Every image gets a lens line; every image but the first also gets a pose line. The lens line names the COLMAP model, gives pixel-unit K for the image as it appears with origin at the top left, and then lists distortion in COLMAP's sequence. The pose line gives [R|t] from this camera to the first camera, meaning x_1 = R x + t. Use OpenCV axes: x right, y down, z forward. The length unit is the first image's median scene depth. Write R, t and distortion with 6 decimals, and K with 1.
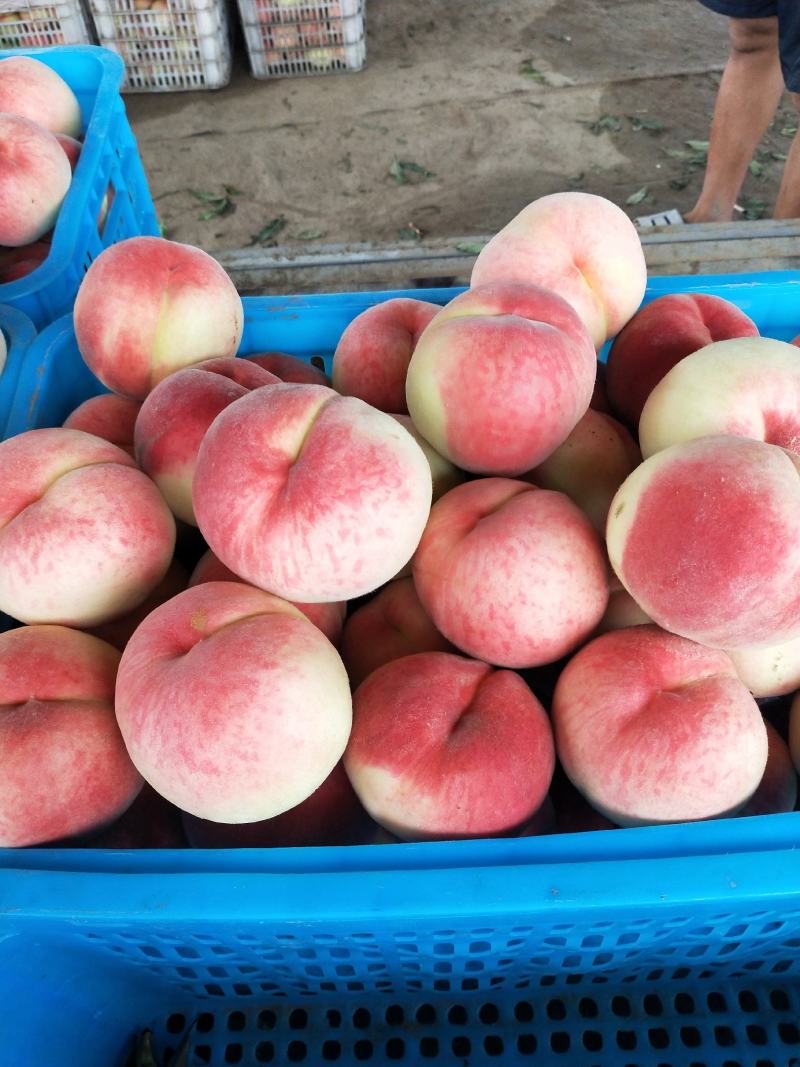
lens RADIAL K [[856.4, 0, 391.4], [0, 856.4, 531.1], [0, 0, 1]] dist [0.050672, -0.083983]
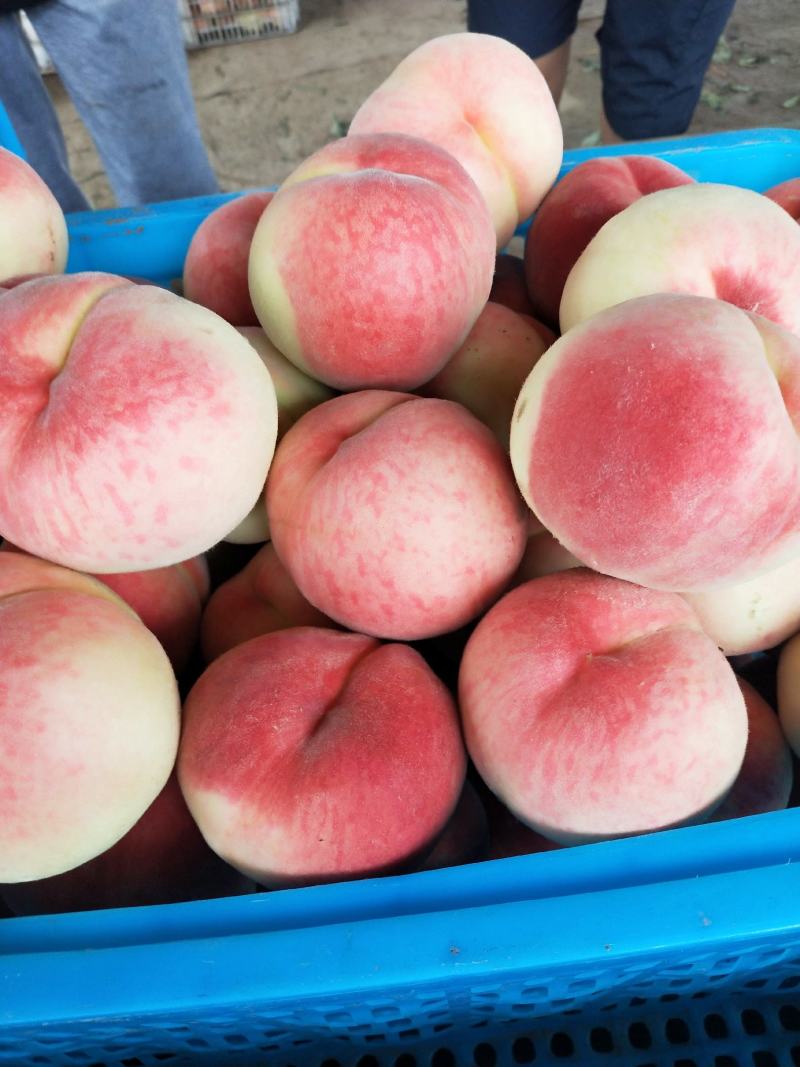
lens RADIAL K [[849.1, 0, 401.8], [0, 849.1, 533.7], [0, 0, 1]] dist [0.042887, -0.080155]
pose [[0.997160, -0.074064, 0.013658, 0.147900], [0.073870, 0.997167, 0.014193, 0.061182], [-0.014670, -0.013144, 0.999806, 0.285391]]
